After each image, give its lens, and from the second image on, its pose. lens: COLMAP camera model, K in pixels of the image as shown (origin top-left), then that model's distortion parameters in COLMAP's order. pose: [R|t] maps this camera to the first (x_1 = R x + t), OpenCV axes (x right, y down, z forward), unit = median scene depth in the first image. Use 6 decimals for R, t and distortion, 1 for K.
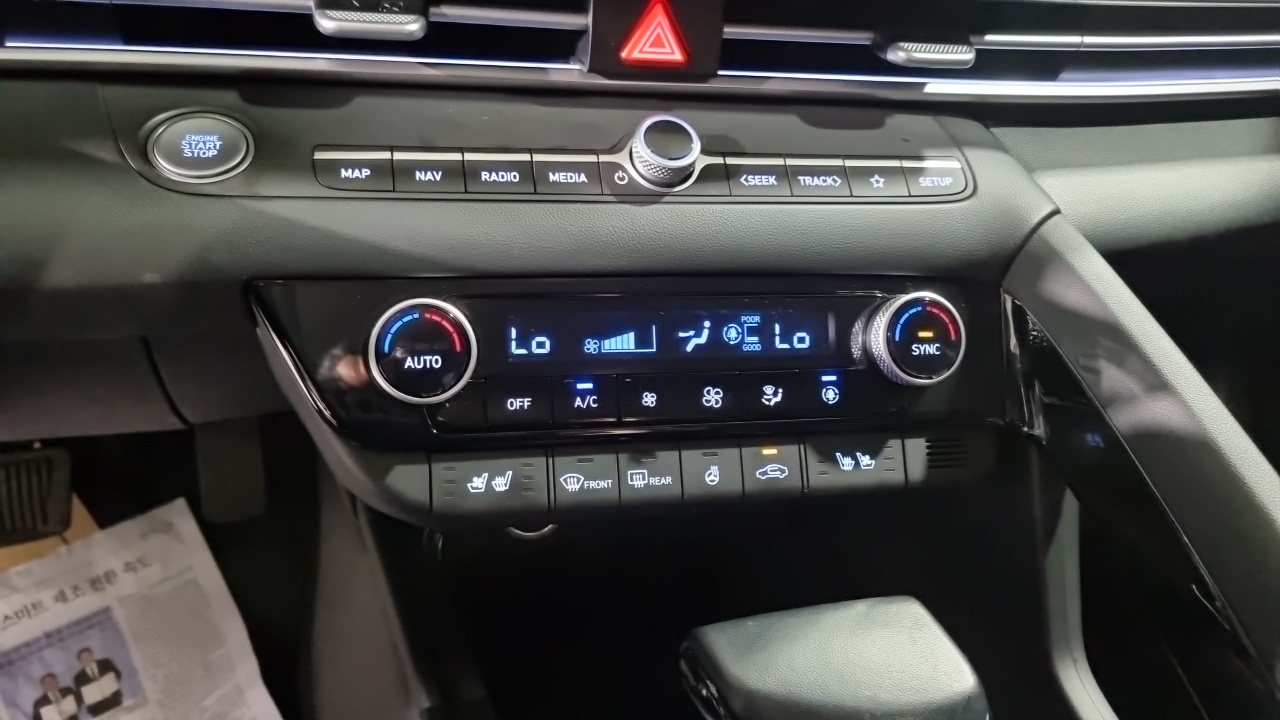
lens RADIAL K [[992.1, 0, 623.2], [0, 992.1, 354.6], [0, 0, 1]] dist [0.009805, -0.000930]
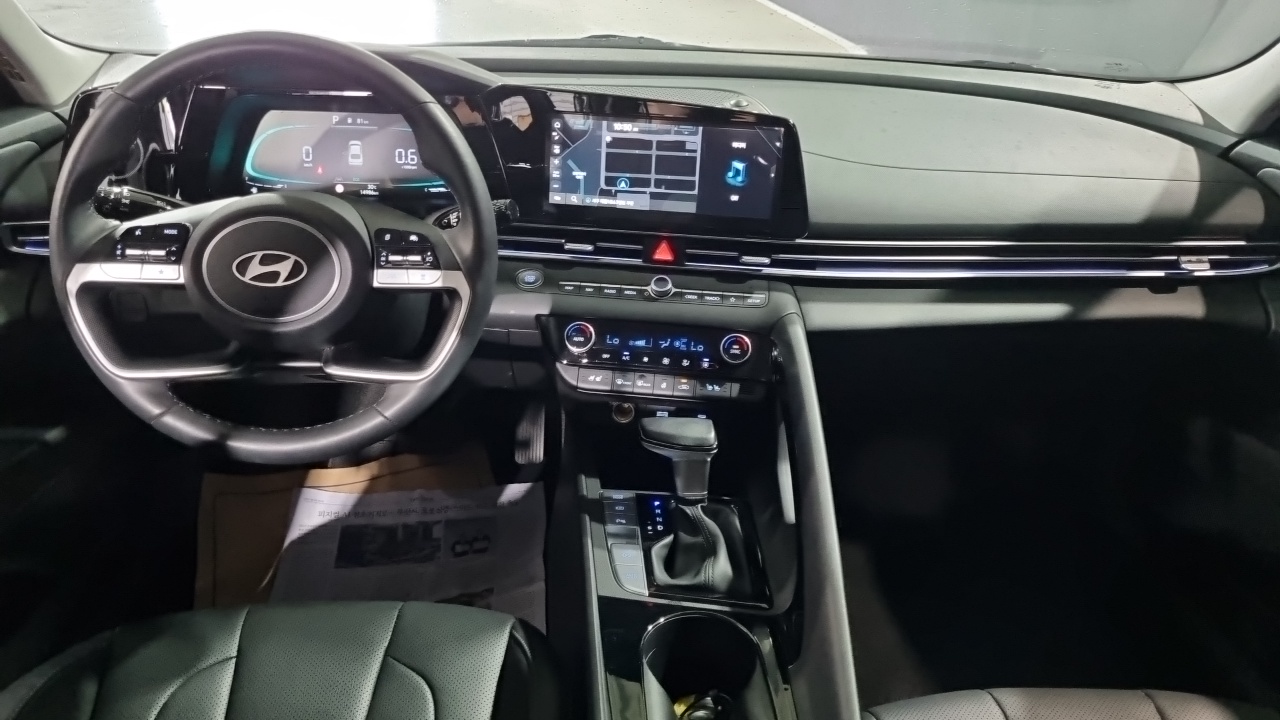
lens RADIAL K [[937.1, 0, 640.0], [0, 937.1, 360.0], [0, 0, 1]] dist [0.029270, -0.006373]
pose [[0.949841, 0.062528, -0.306419, 0.922184], [-0.114291, 0.981437, -0.154008, 0.506667], [0.291101, 0.181304, 0.939356, -1.837534]]
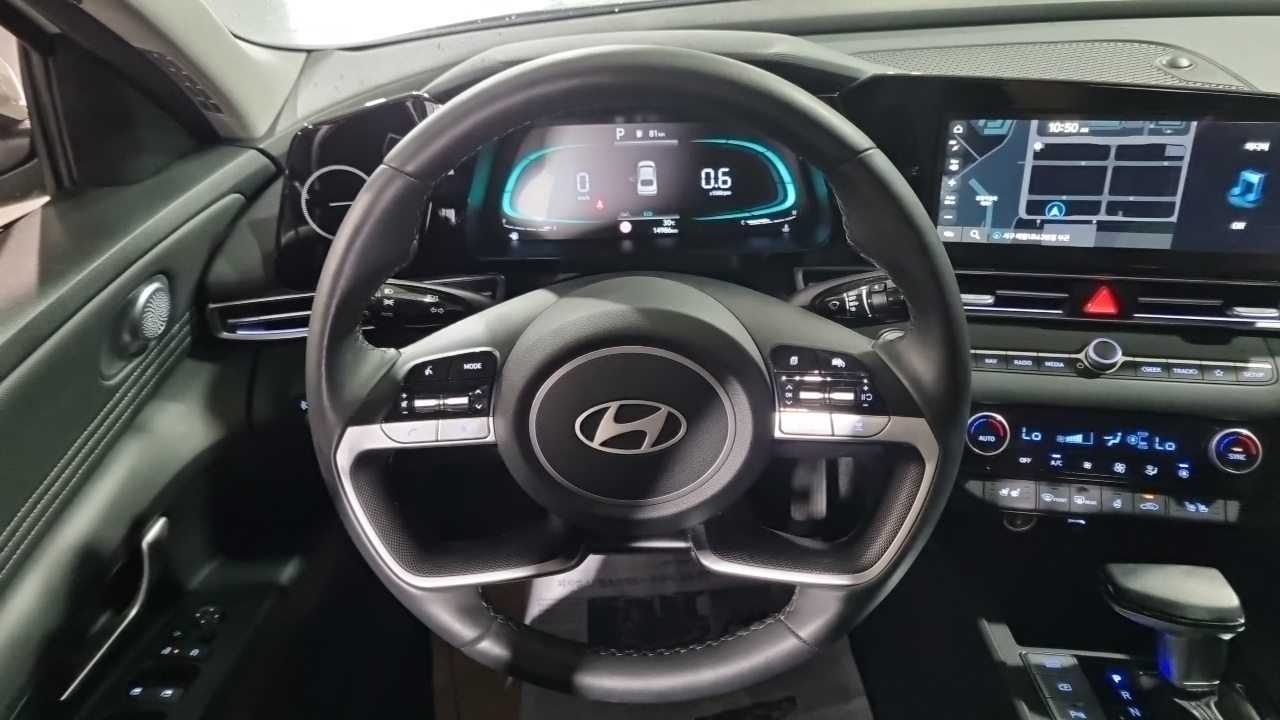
lens RADIAL K [[950.9, 0, 637.8], [0, 950.9, 353.2], [0, 0, 1]] dist [0.026606, -0.010589]
pose [[0.908276, 0.063168, -0.413575, -0.018404], [-0.094757, 0.993907, -0.056296, 0.011280], [0.407499, 0.090322, 0.908728, -1.356663]]
